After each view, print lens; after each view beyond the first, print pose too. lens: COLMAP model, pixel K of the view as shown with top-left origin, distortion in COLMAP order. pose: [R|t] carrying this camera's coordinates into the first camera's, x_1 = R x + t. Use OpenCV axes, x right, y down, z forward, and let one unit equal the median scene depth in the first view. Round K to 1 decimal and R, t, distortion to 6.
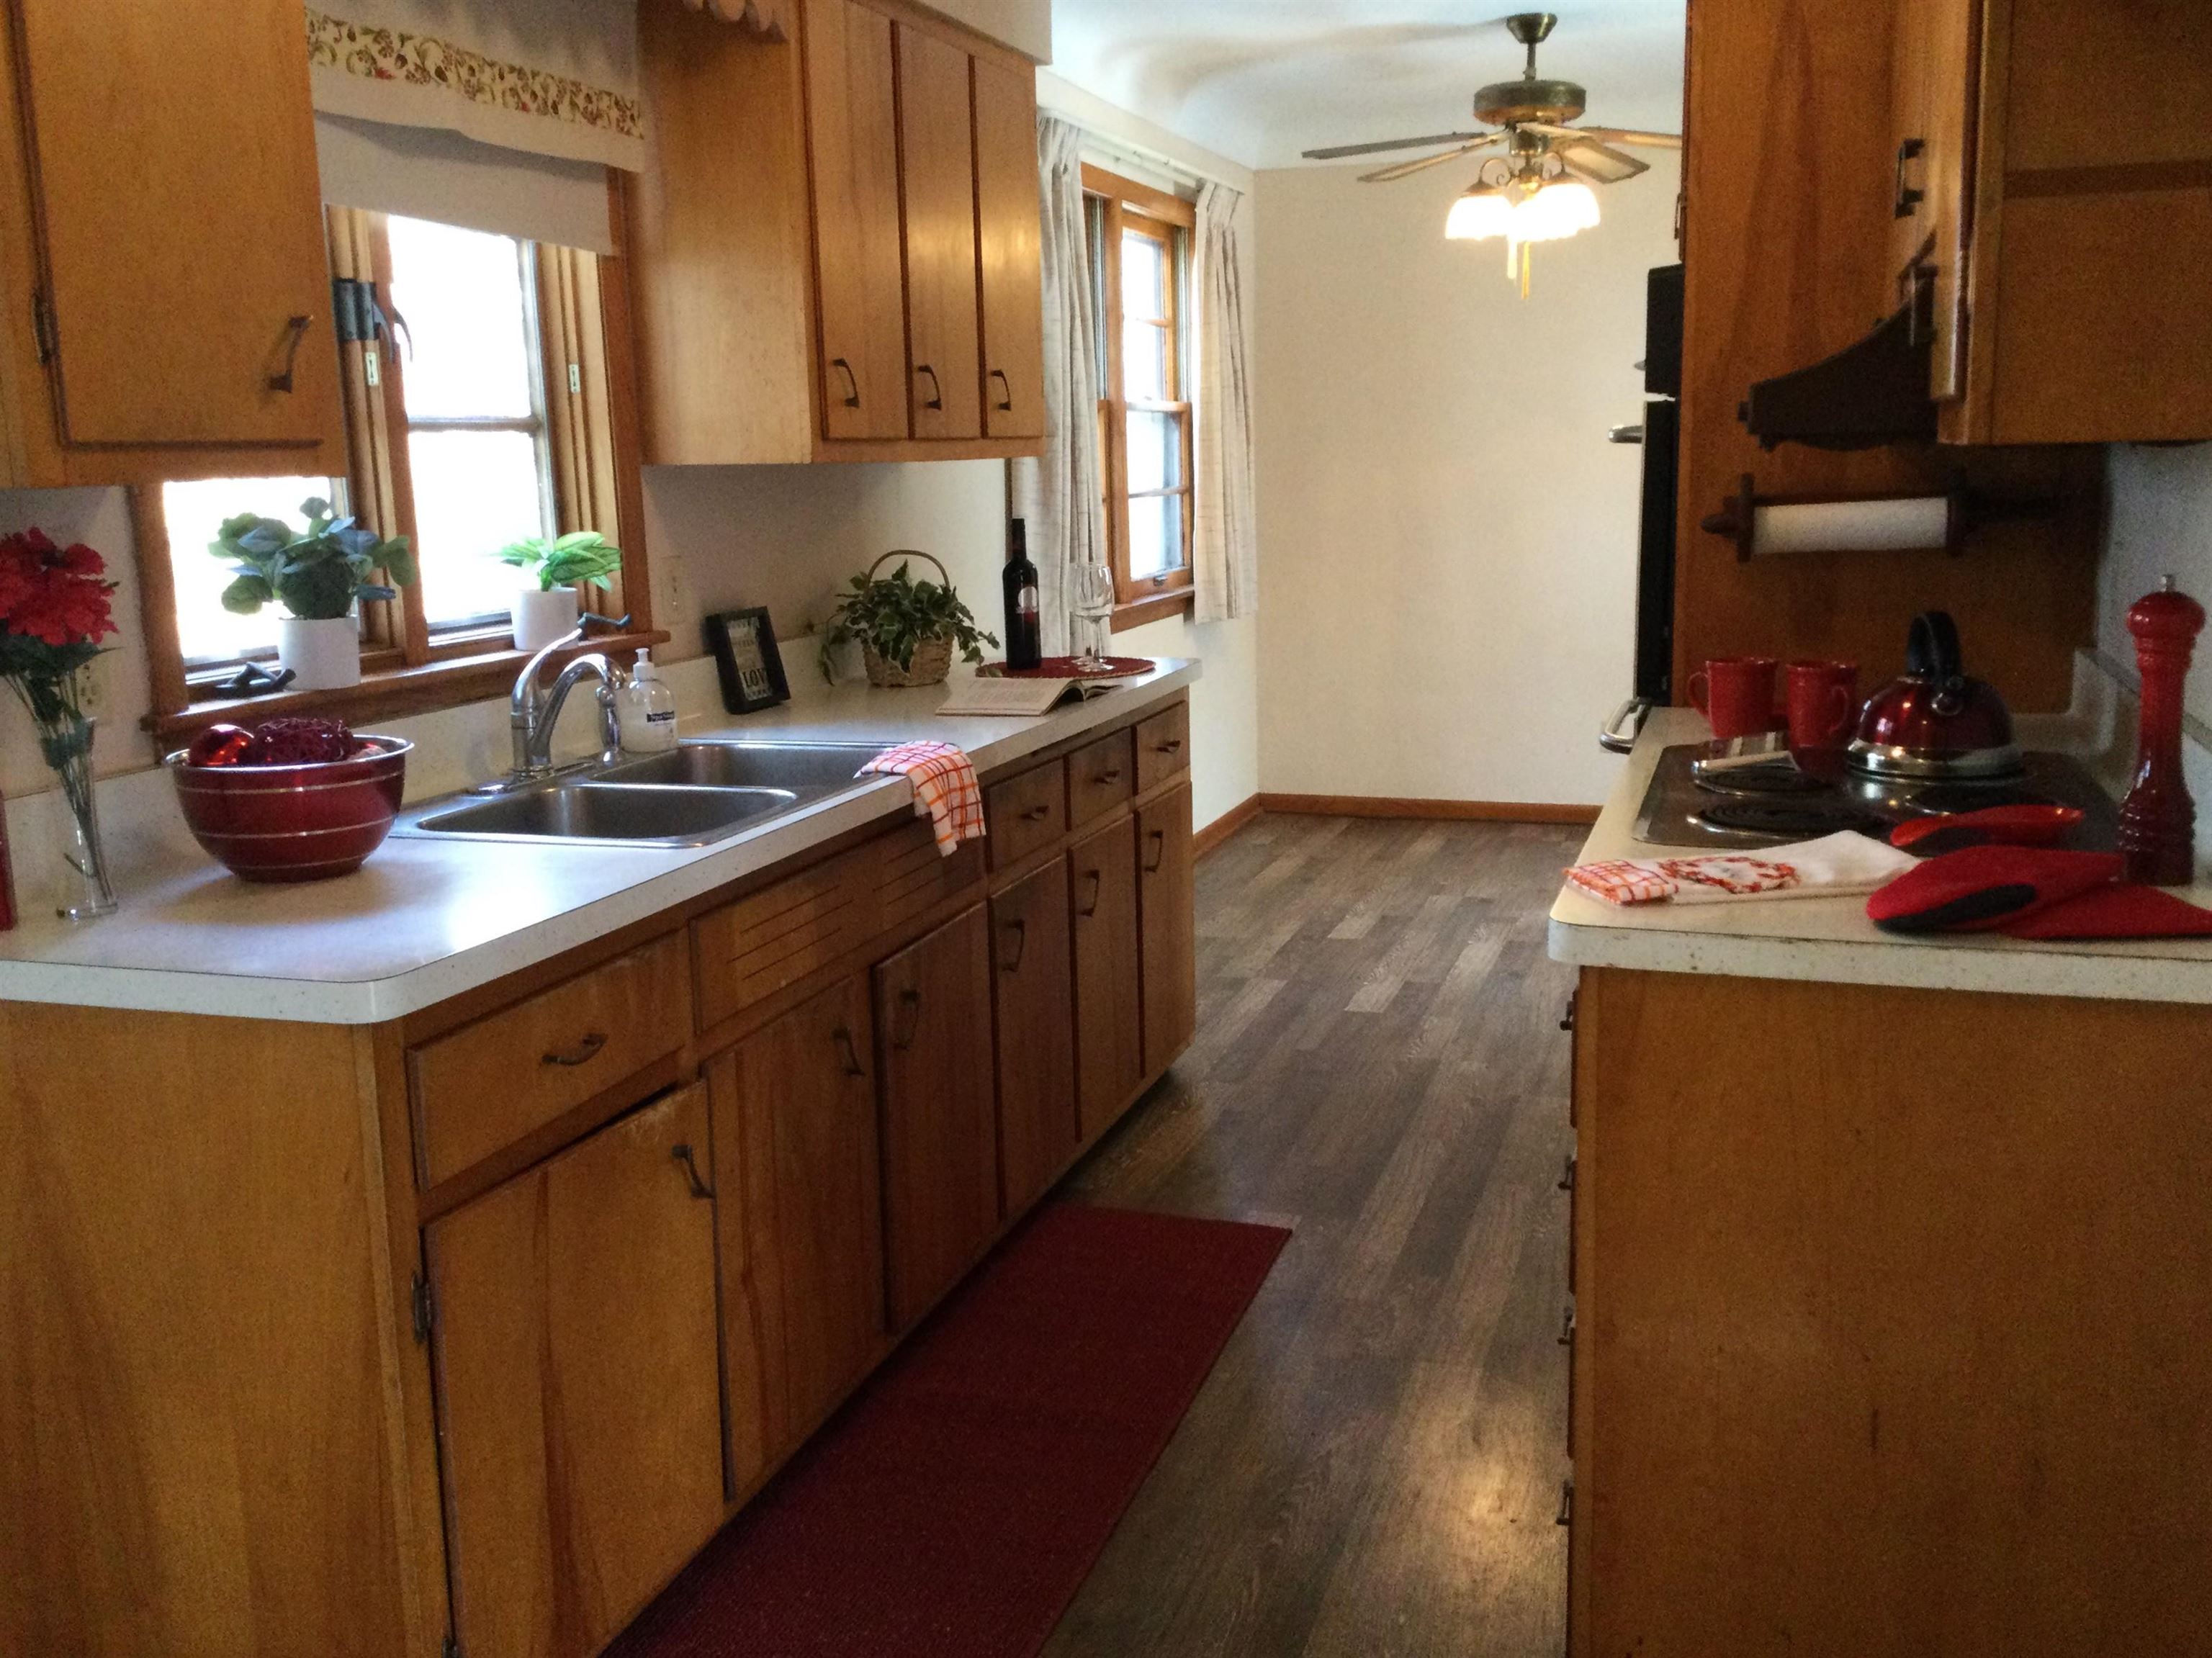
lens RADIAL K [[2013.4, 0, 1098.8], [0, 2013.4, 827.5], [0, 0, 1]] dist [0.126277, -0.221391]
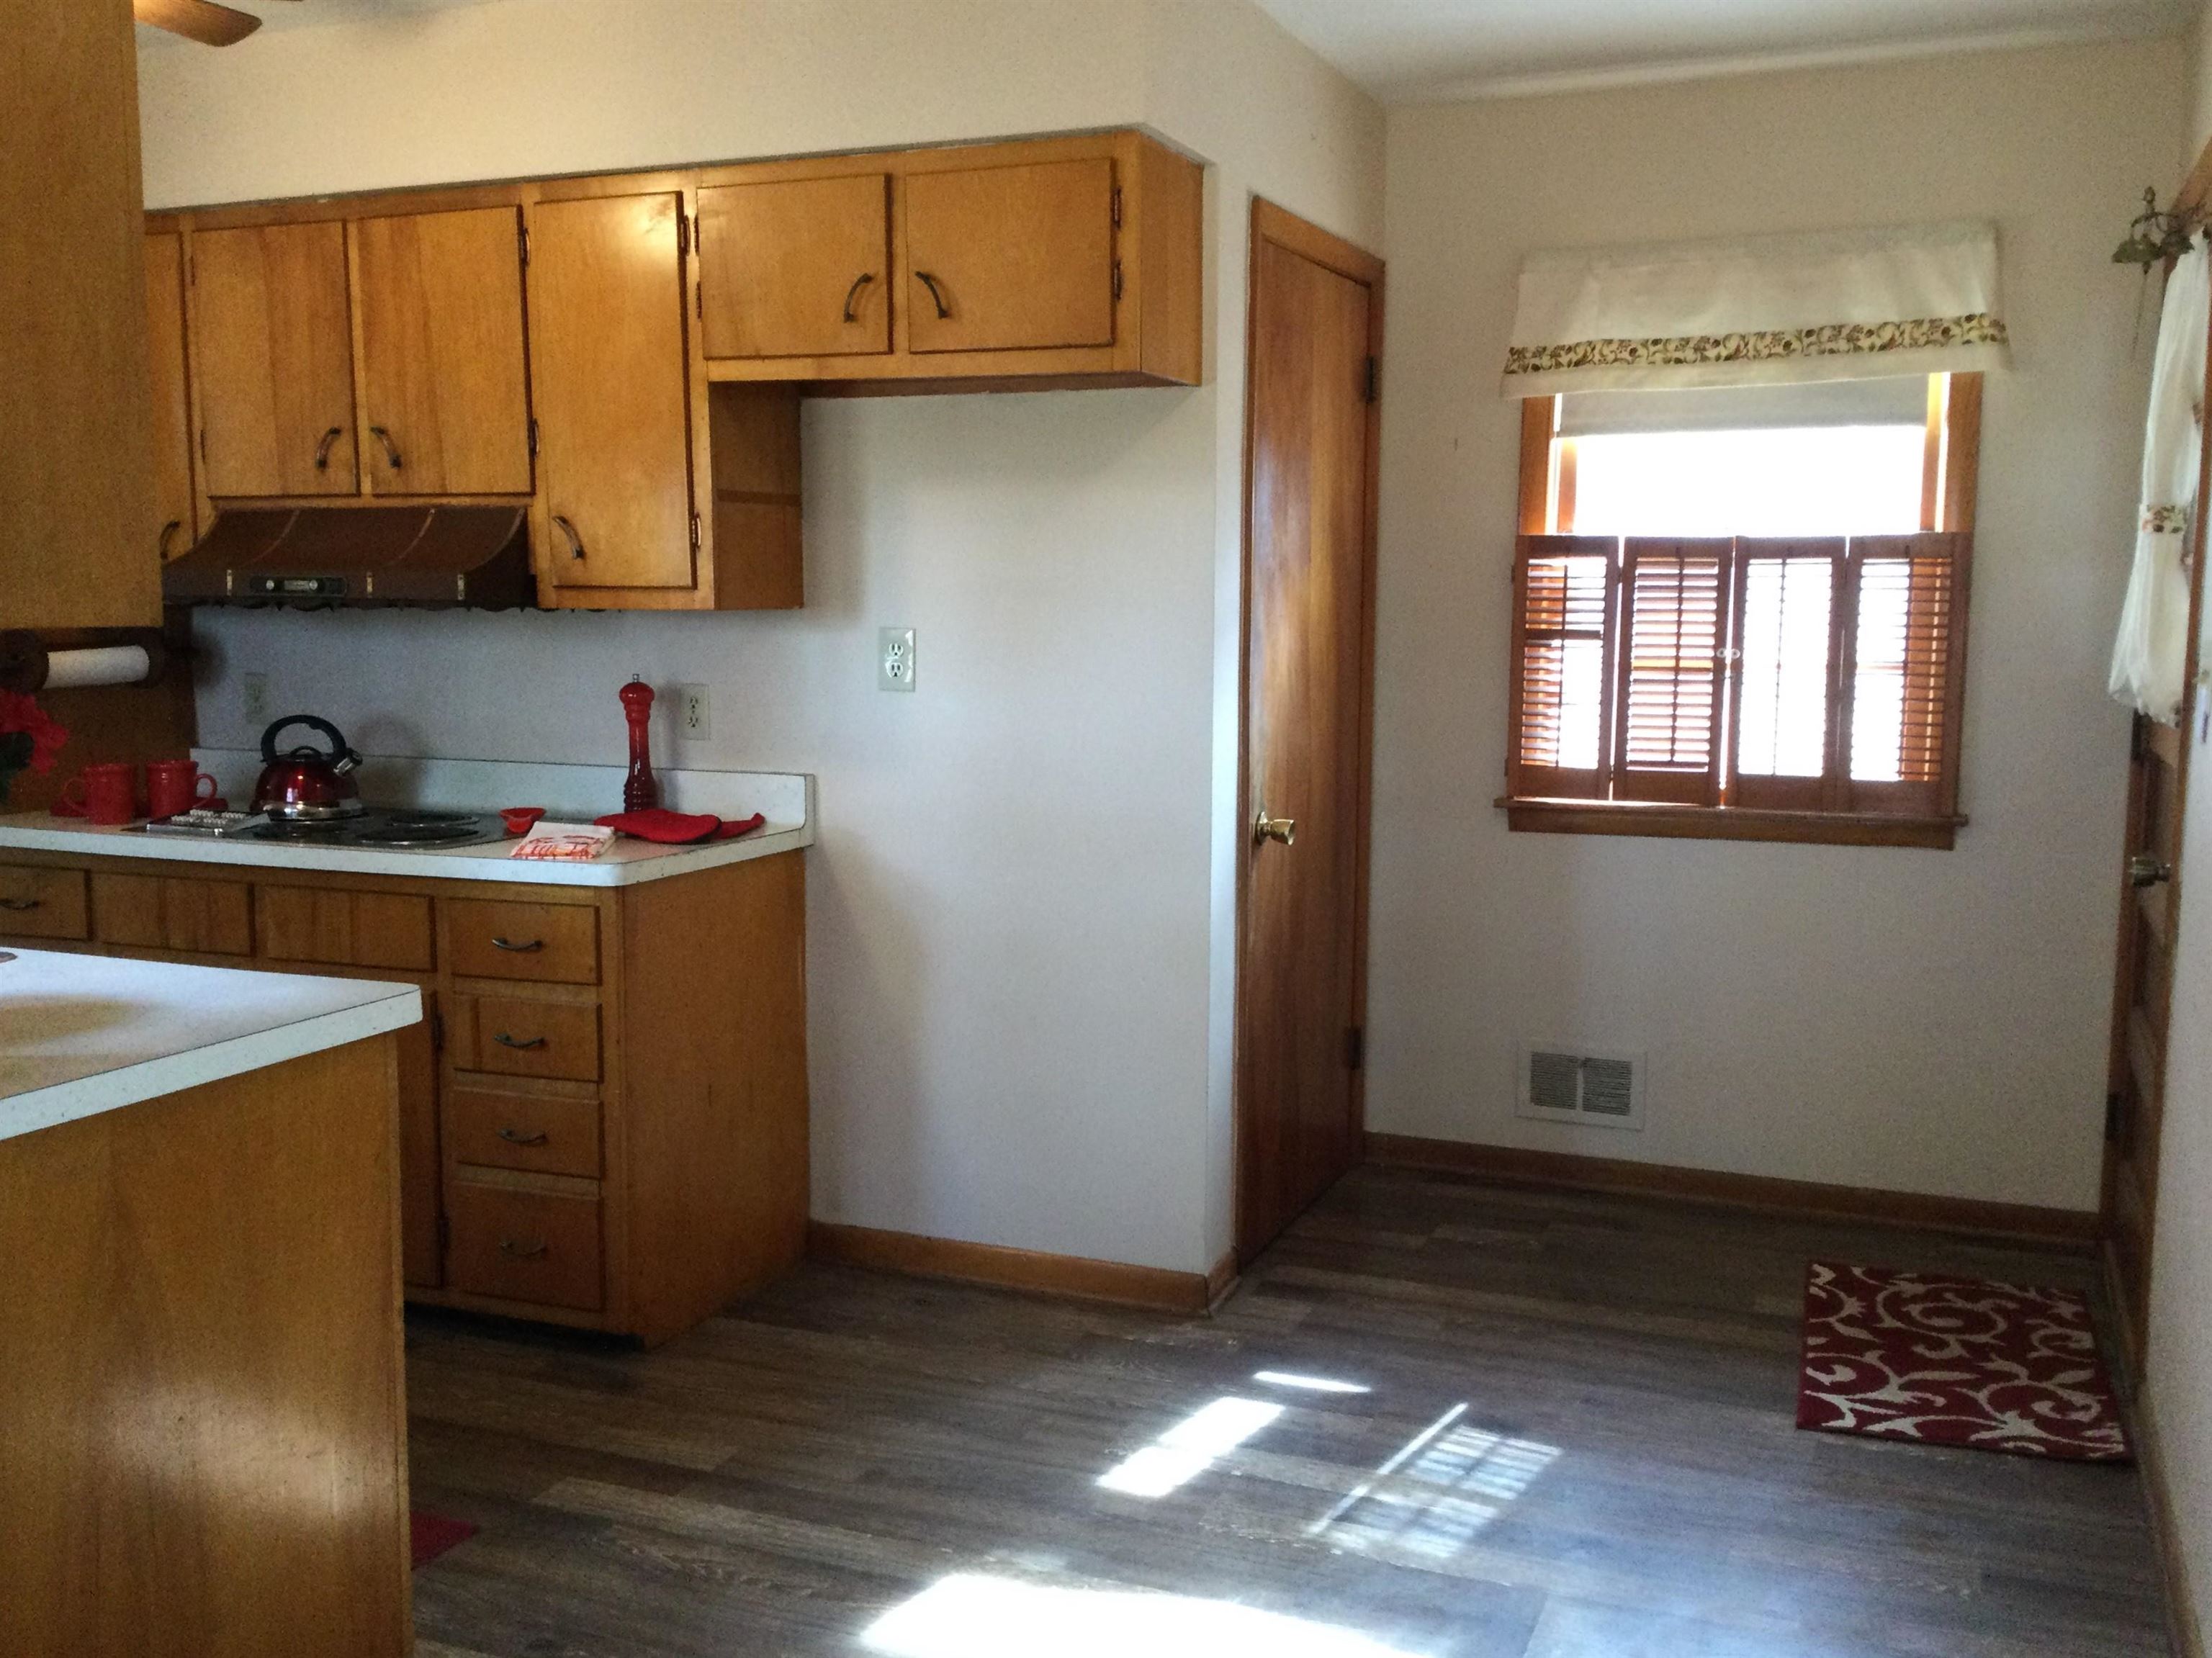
lens RADIAL K [[2013.4, 0, 1098.8], [0, 2013.4, 827.5], [0, 0, 1]] dist [0.126277, -0.221391]
pose [[0.084784, -0.095024, 0.991858, -1.007419], [0.179387, 0.980633, 0.078615, -0.033595], [-0.980118, 0.171261, 0.100189, 0.251597]]
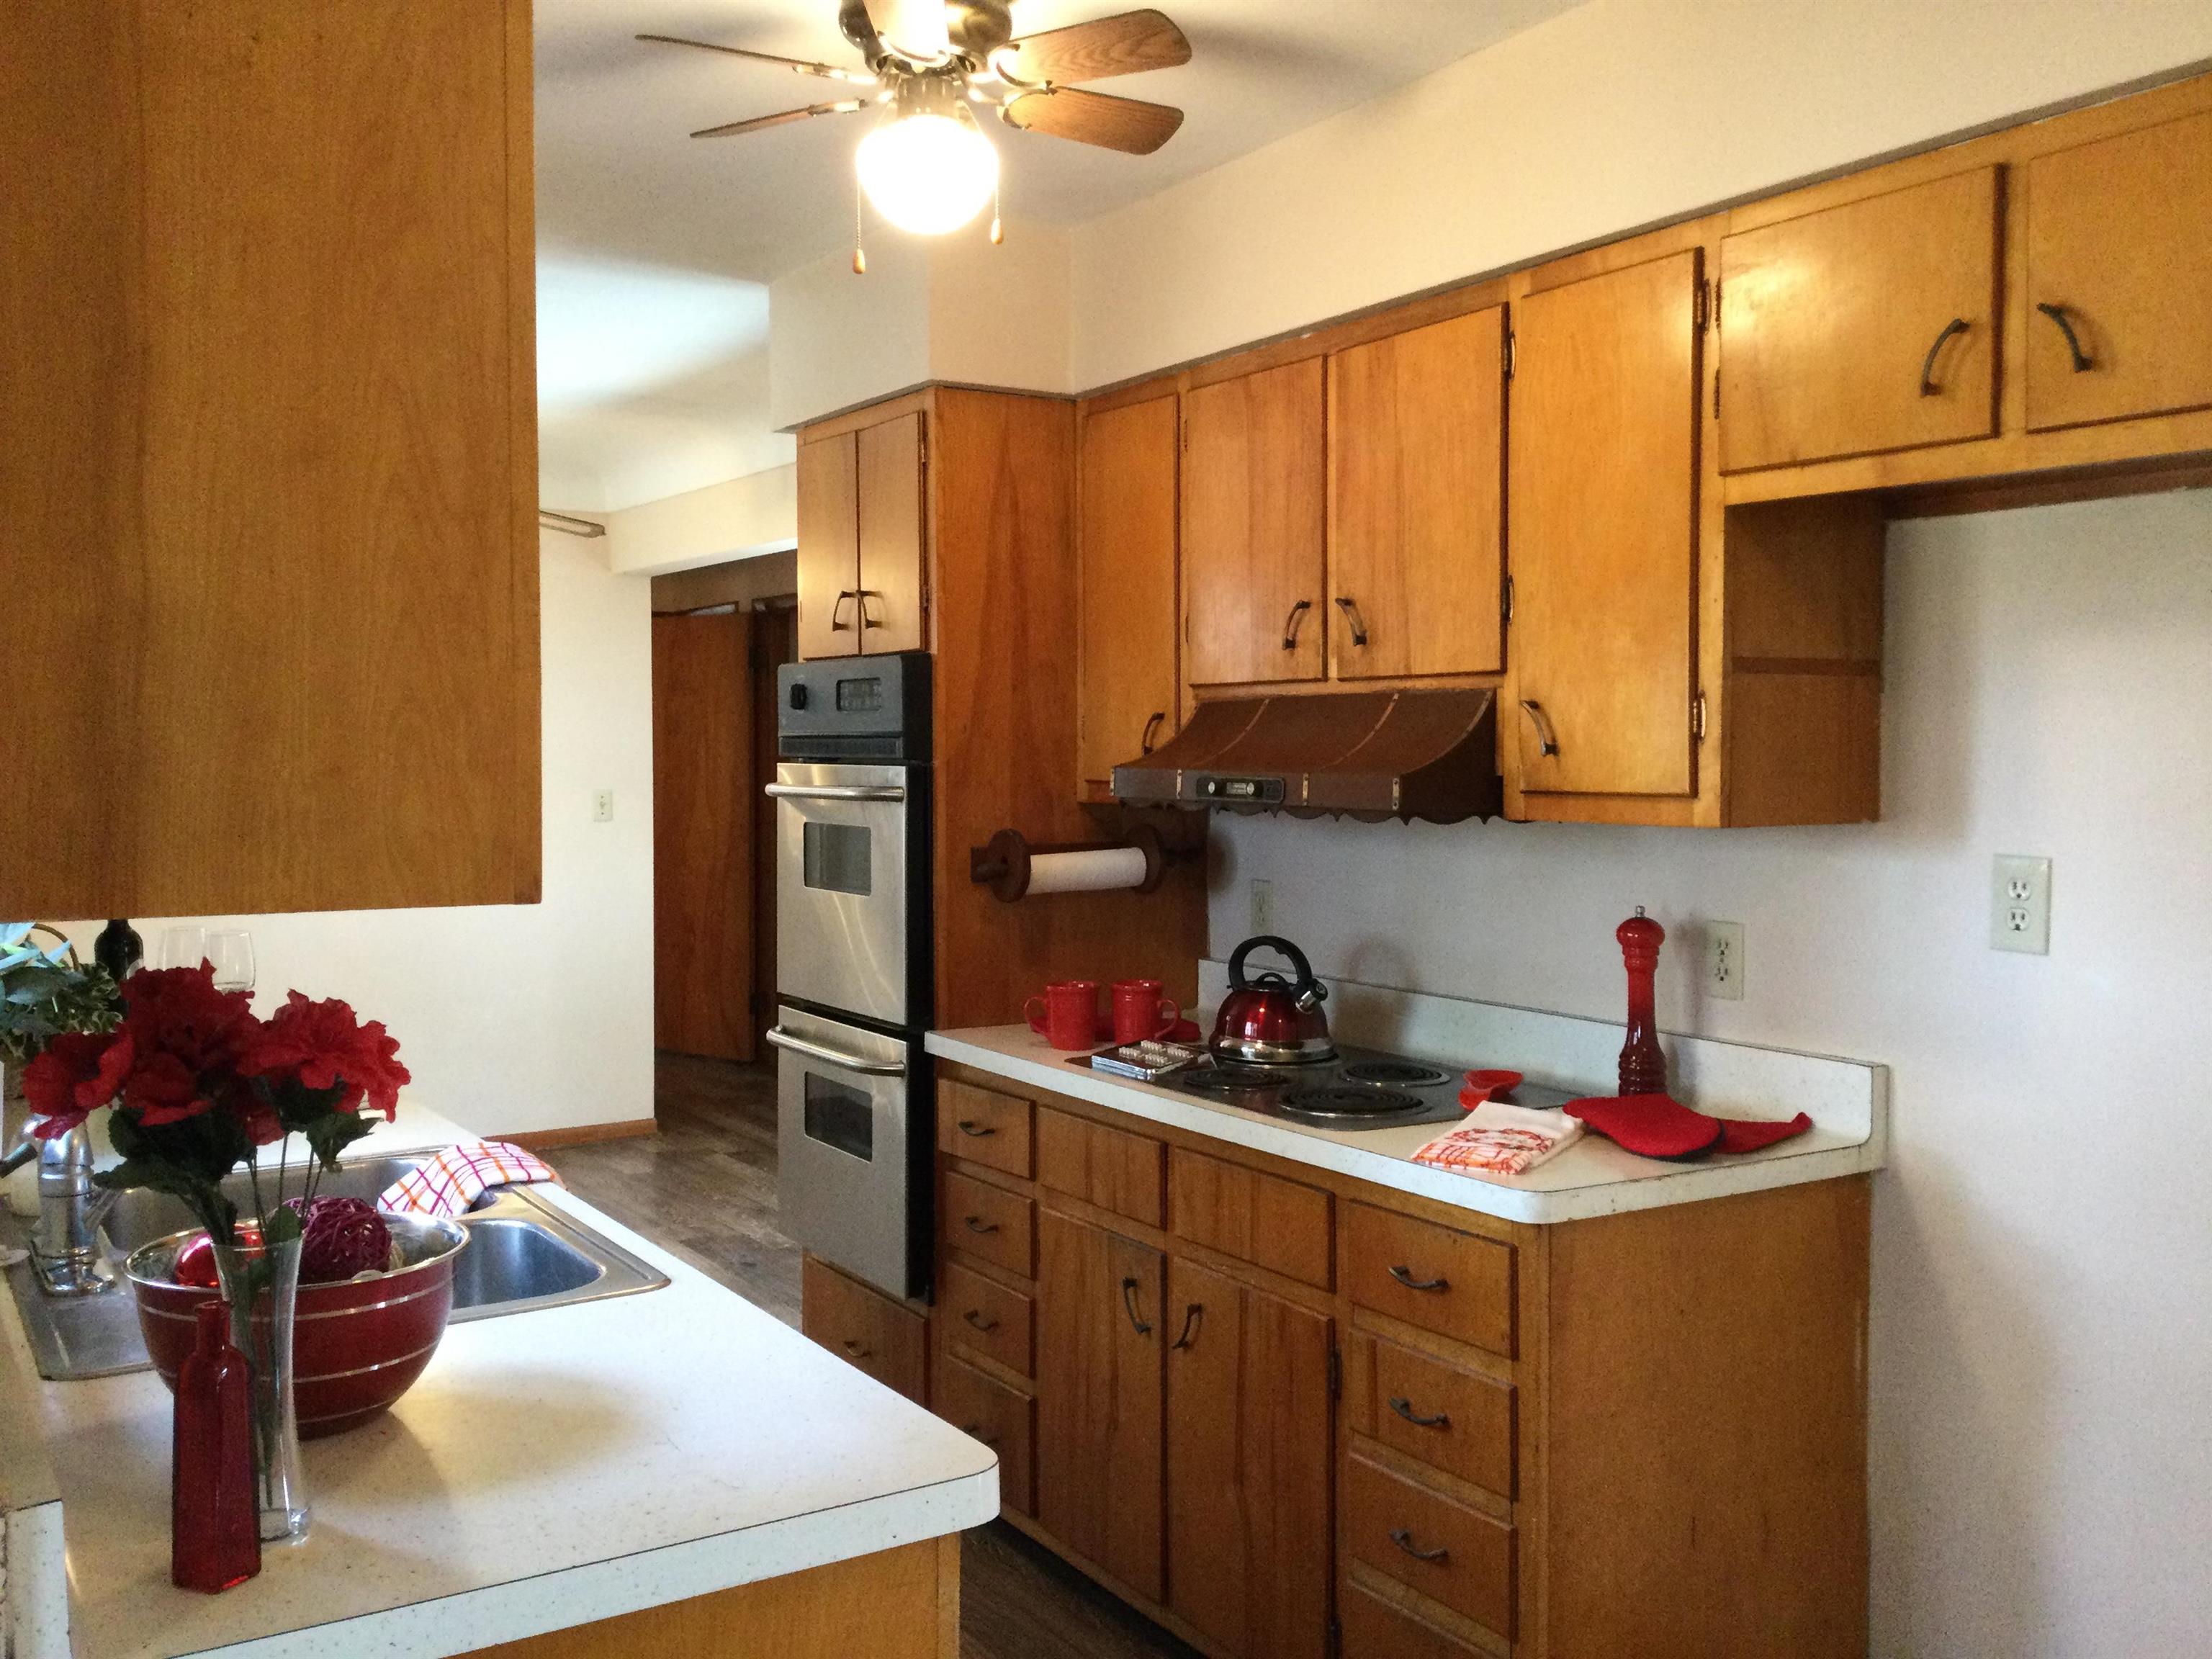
lens RADIAL K [[2013.6, 0, 1098.8], [0, 2013.6, 828.0], [0, 0, 1]] dist [0.126277, -0.221391]
pose [[0.629780, -0.005190, 0.776756, -0.615531], [0.127970, 0.987007, -0.097161, -0.059228], [-0.766160, 0.160591, 0.622262, 0.246911]]
